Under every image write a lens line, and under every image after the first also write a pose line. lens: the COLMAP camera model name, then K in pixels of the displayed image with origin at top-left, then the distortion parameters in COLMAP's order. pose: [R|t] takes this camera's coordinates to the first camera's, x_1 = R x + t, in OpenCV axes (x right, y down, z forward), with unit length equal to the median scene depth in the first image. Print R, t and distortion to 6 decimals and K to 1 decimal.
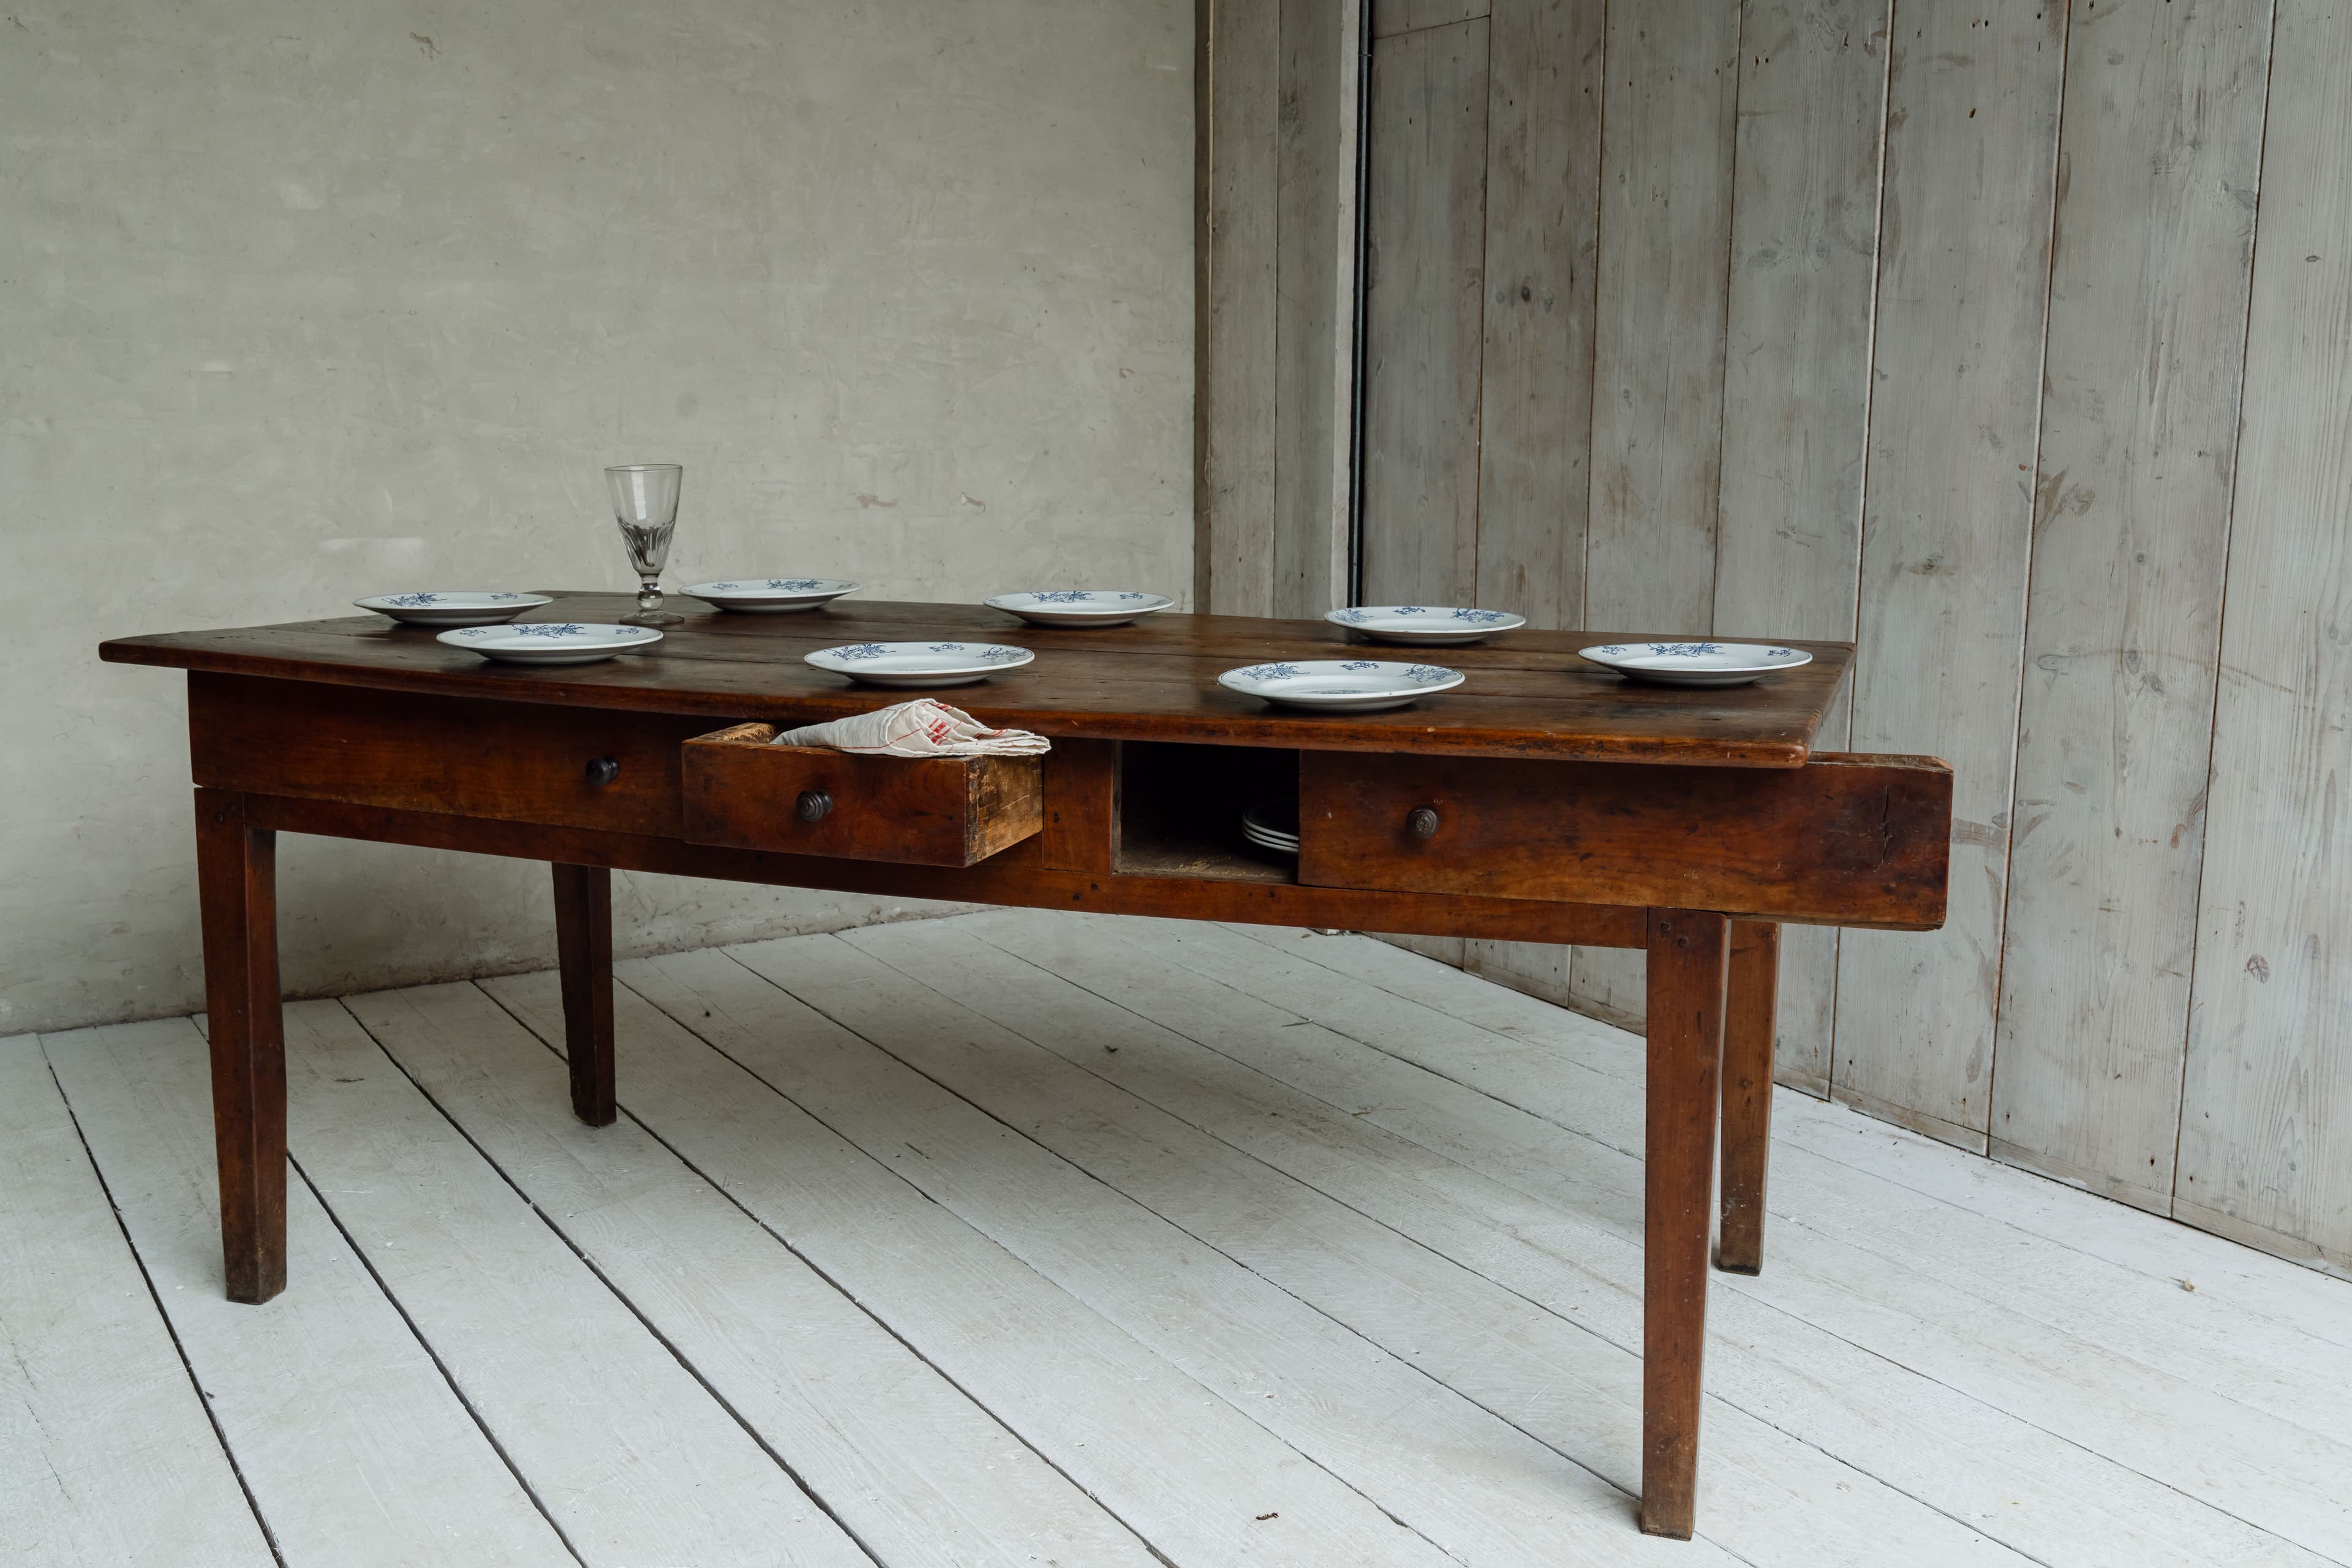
lens RADIAL K [[2267.4, 0, 1227.6], [0, 2267.4, 783.0], [0, 0, 1]] dist [-0.003953, 0.011528]
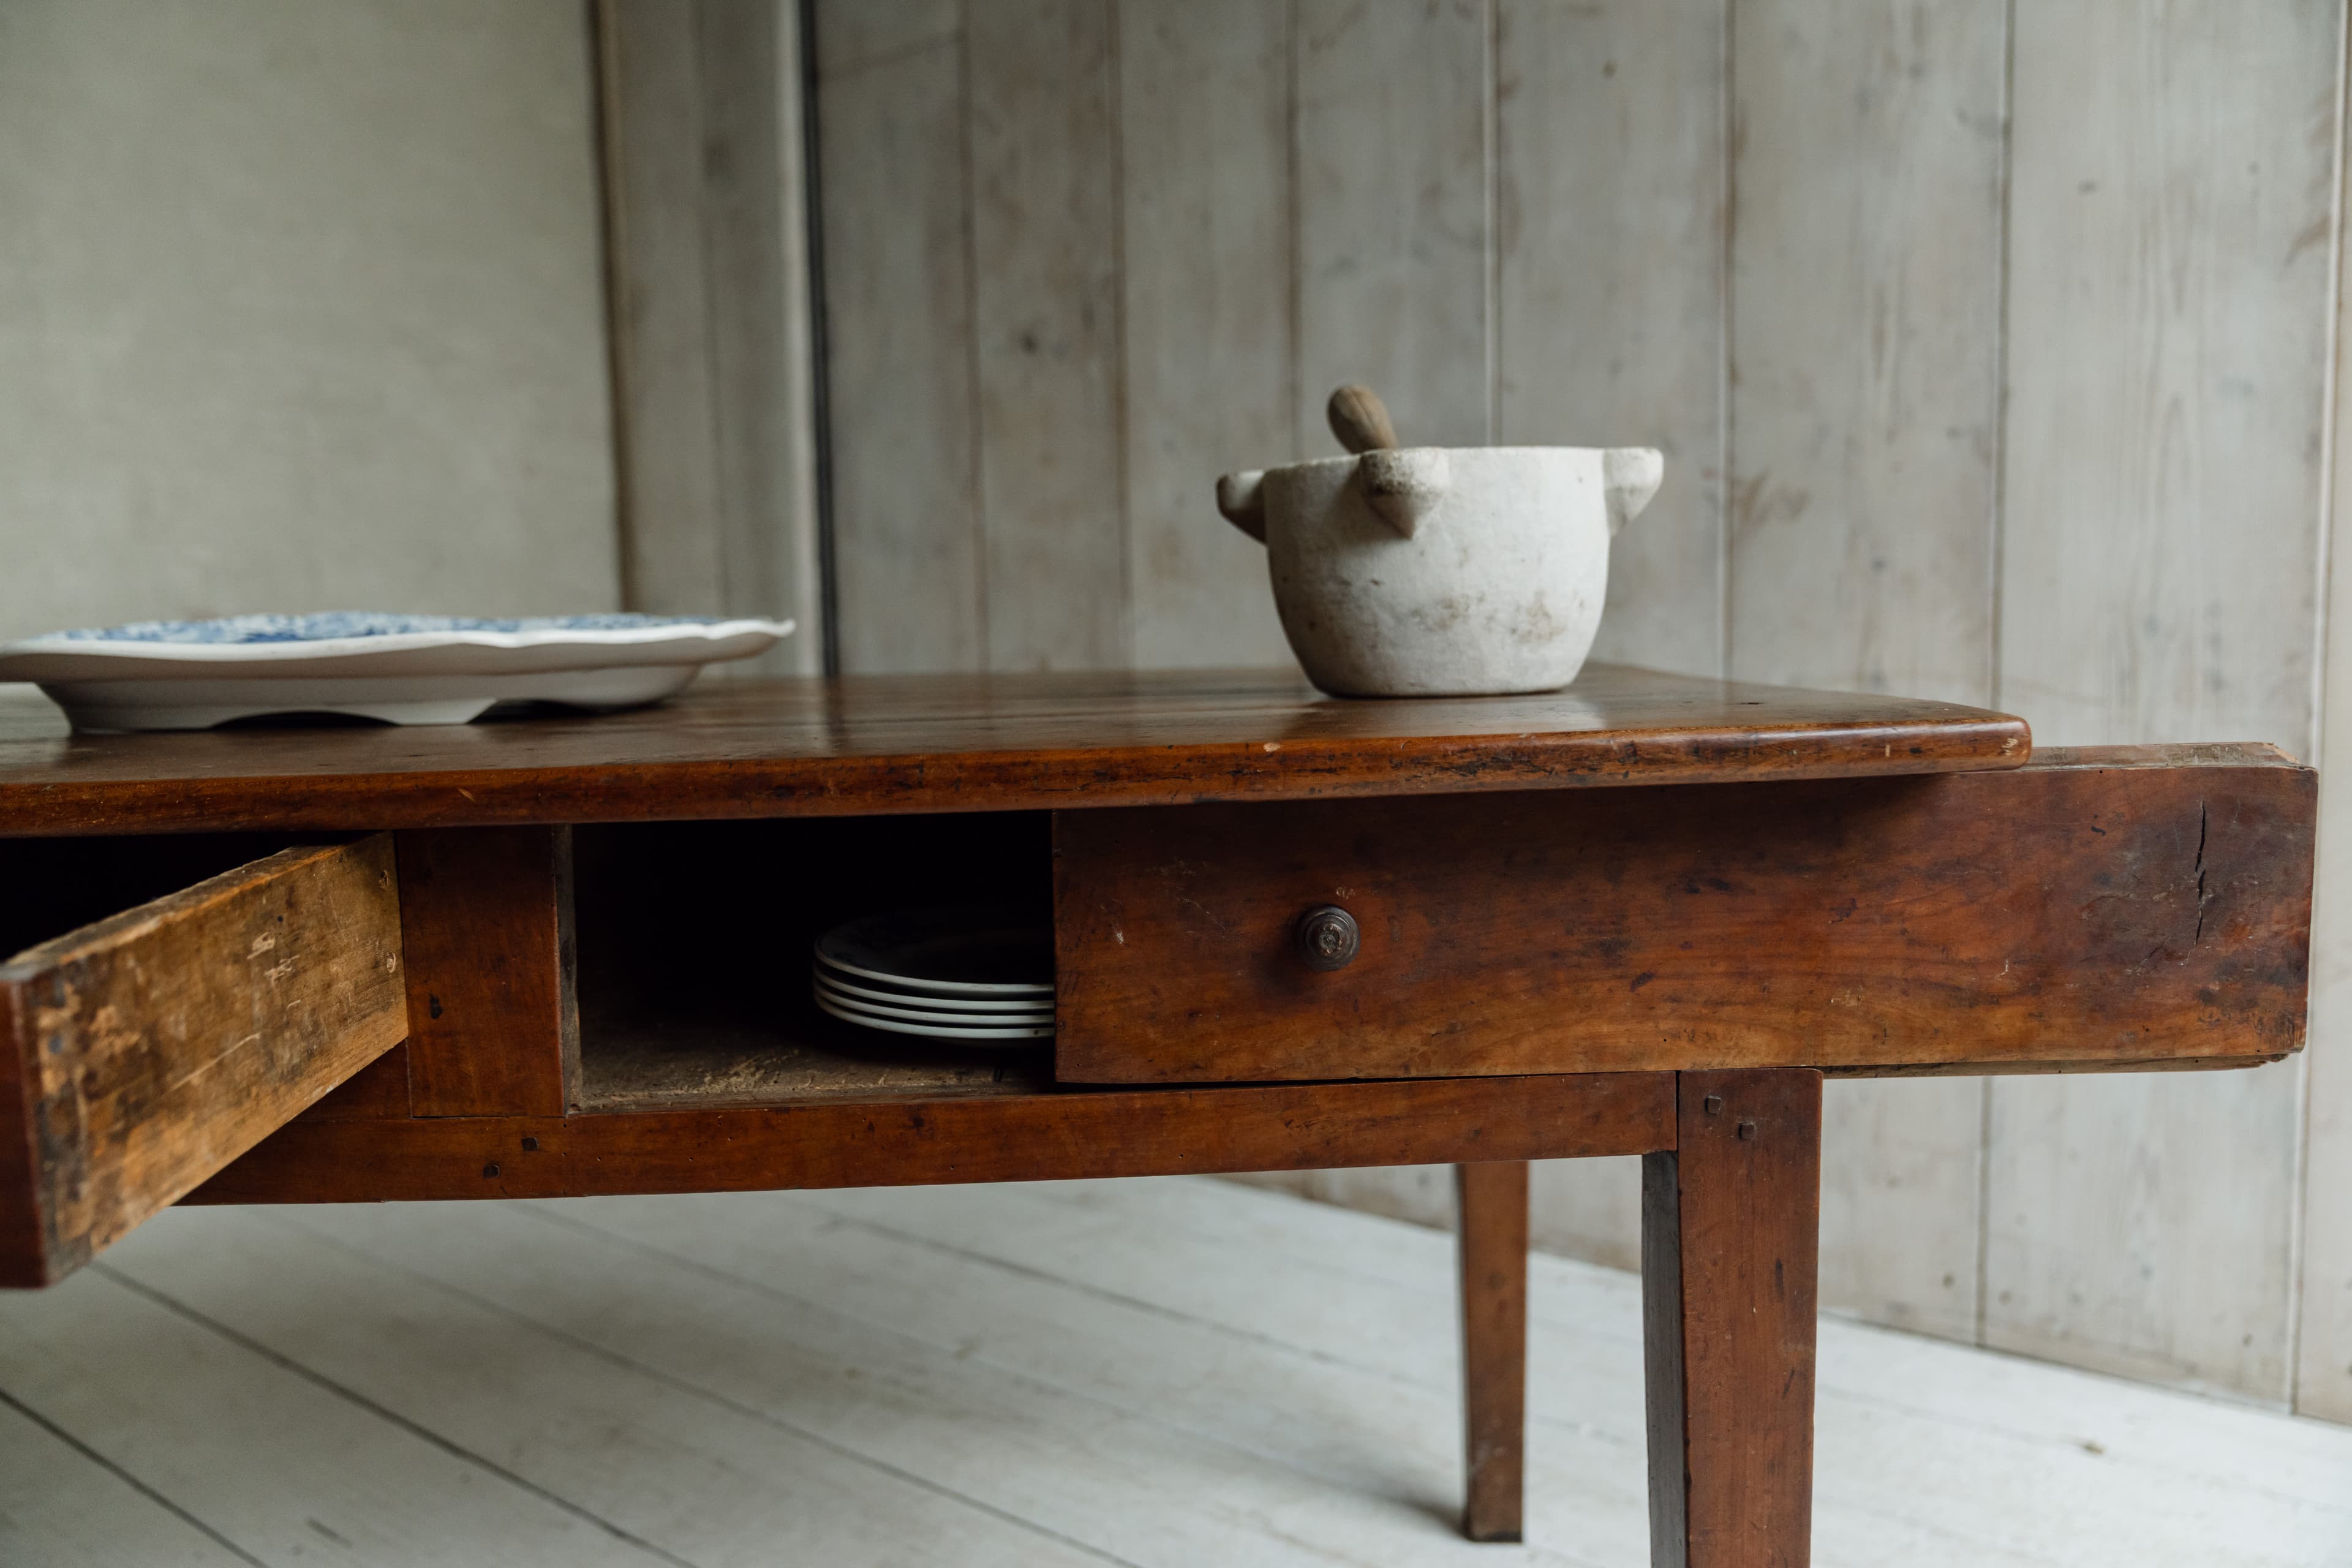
lens RADIAL K [[1794.2, 0, 1170.2], [0, 1794.2, 790.0], [0, 0, 1]] dist [-0.014762, 0.014831]
pose [[0.944611, -0.061809, 0.322319, -0.055996], [0.085808, 0.994456, -0.060775, 0.001978], [-0.316776, 0.085067, 0.944678, 0.388124]]
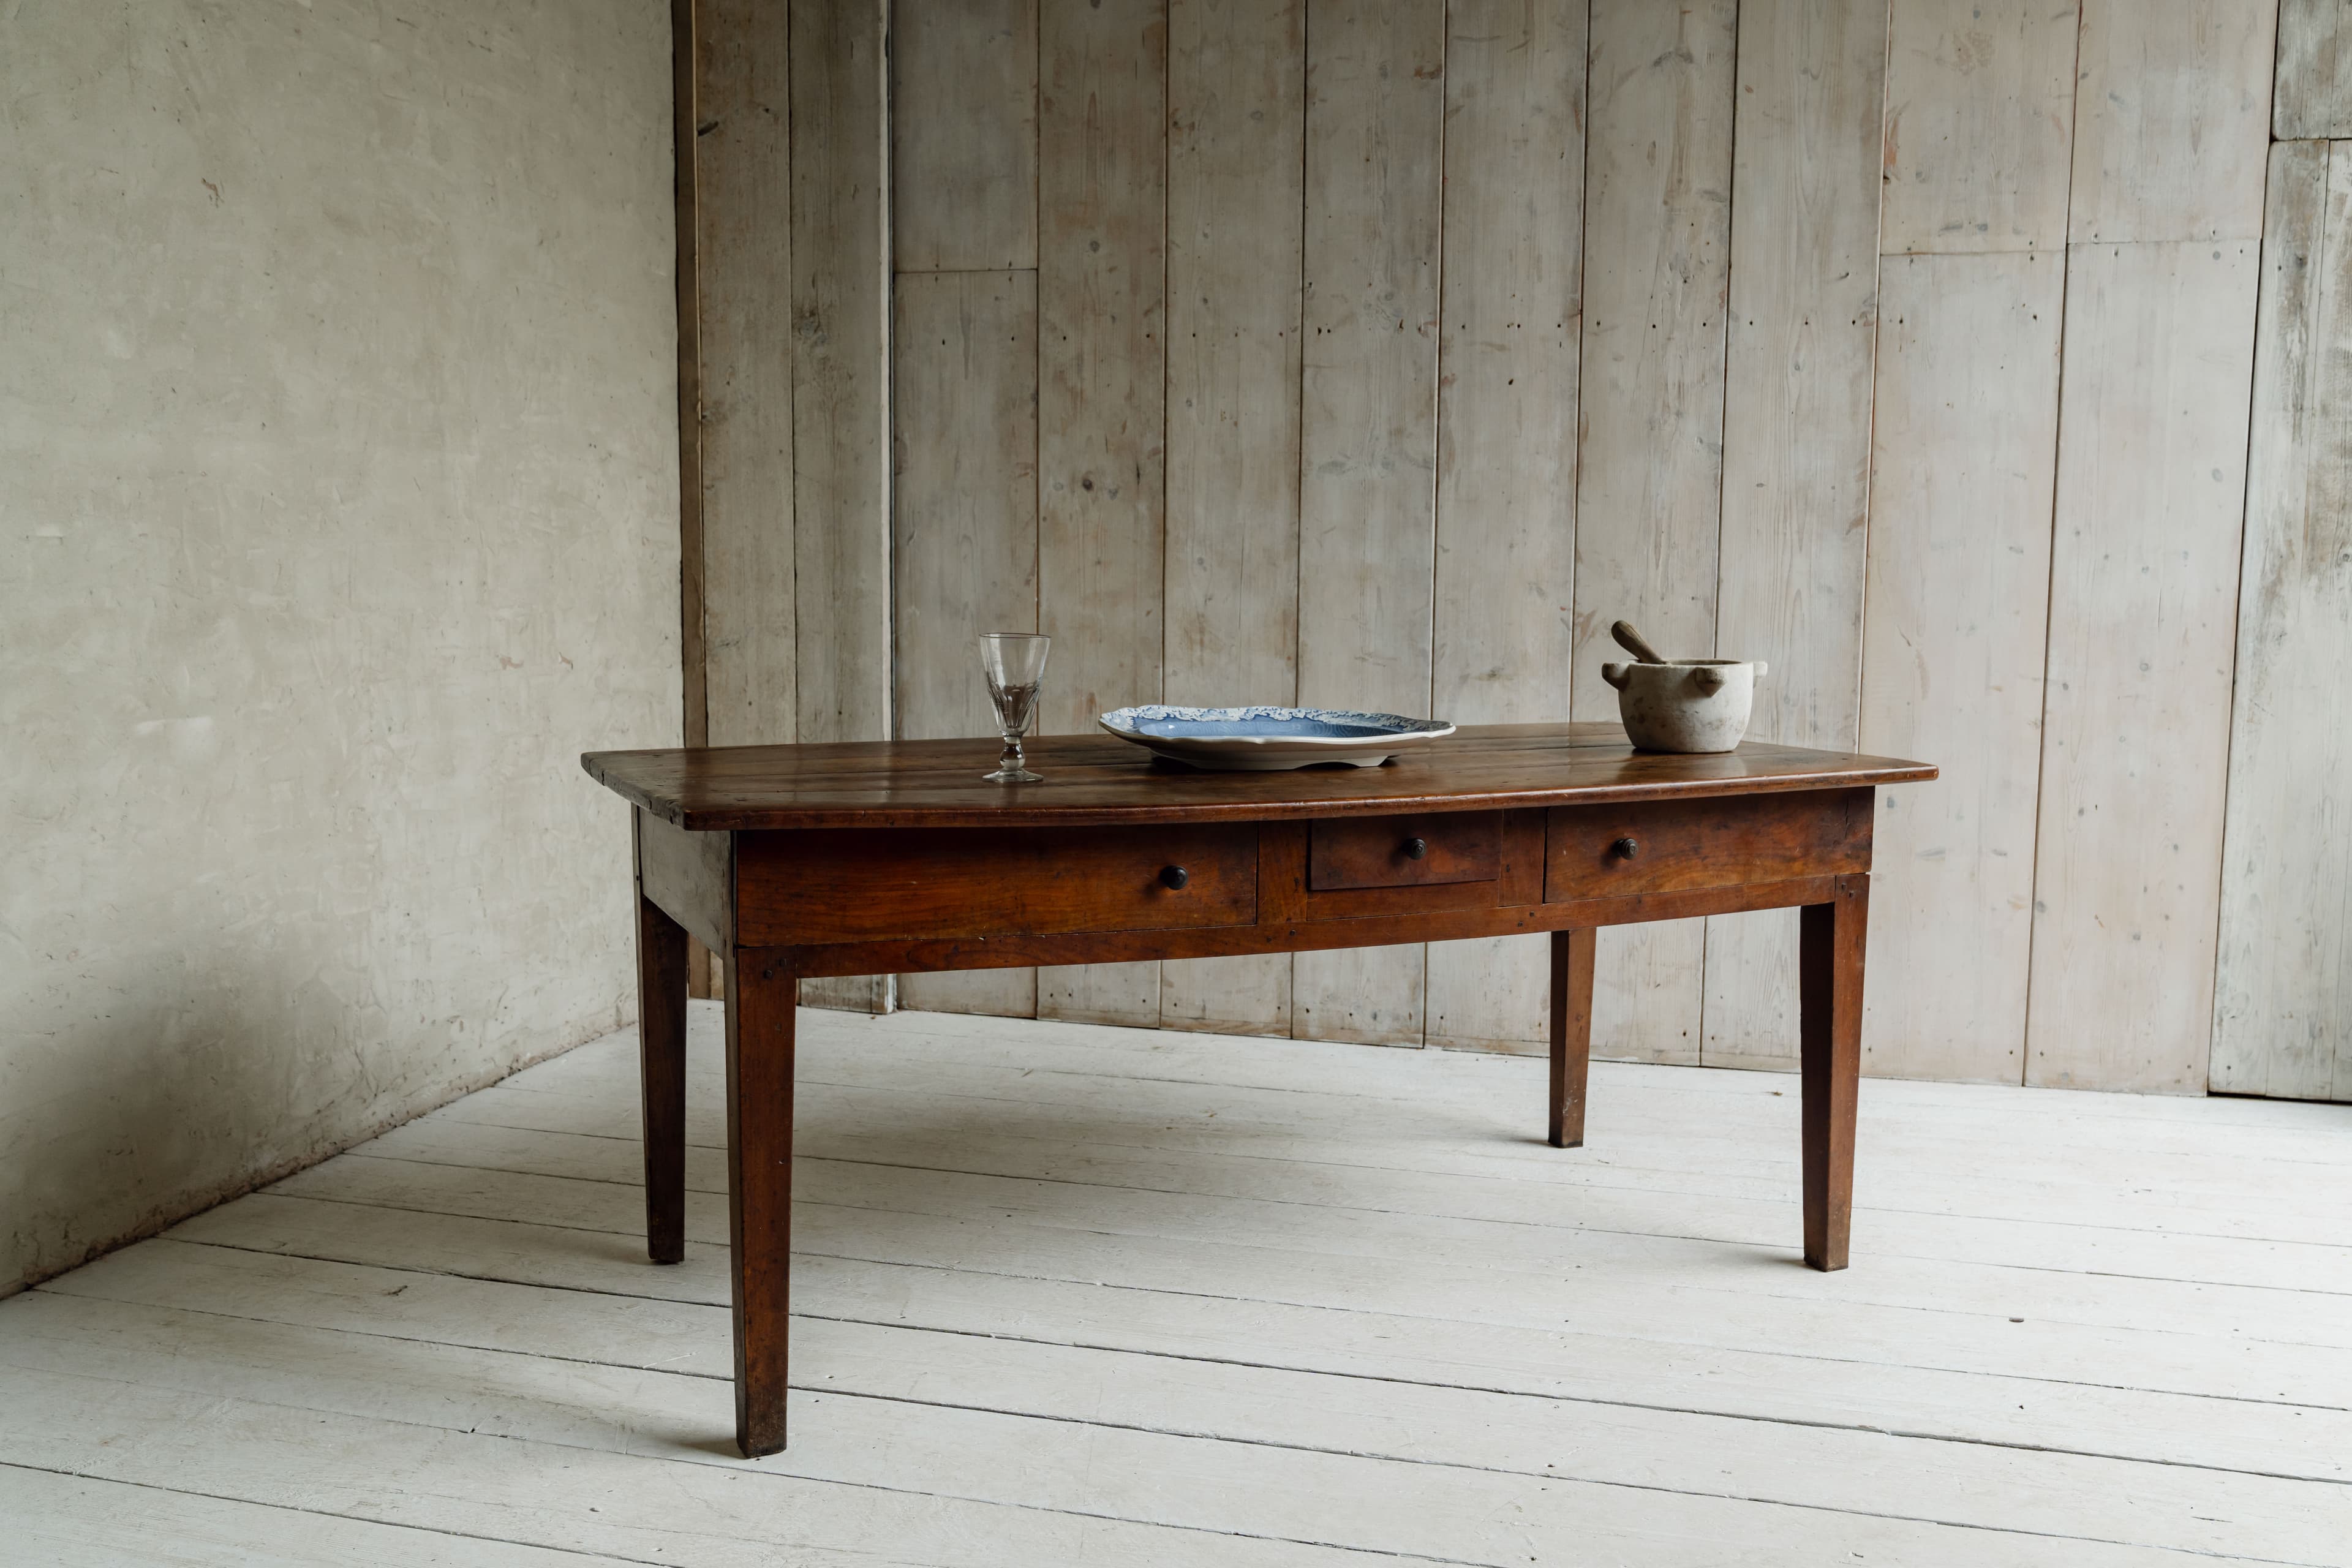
lens RADIAL K [[1978.2, 0, 1175.5], [0, 1978.2, 779.6], [0, 0, 1]] dist [-0.013554, 0.004565]
pose [[0.730012, -0.075008, 0.679306, -0.687913], [0.113343, 0.993482, -0.012104, -0.031823], [-0.673970, 0.085830, 0.733756, 0.167836]]
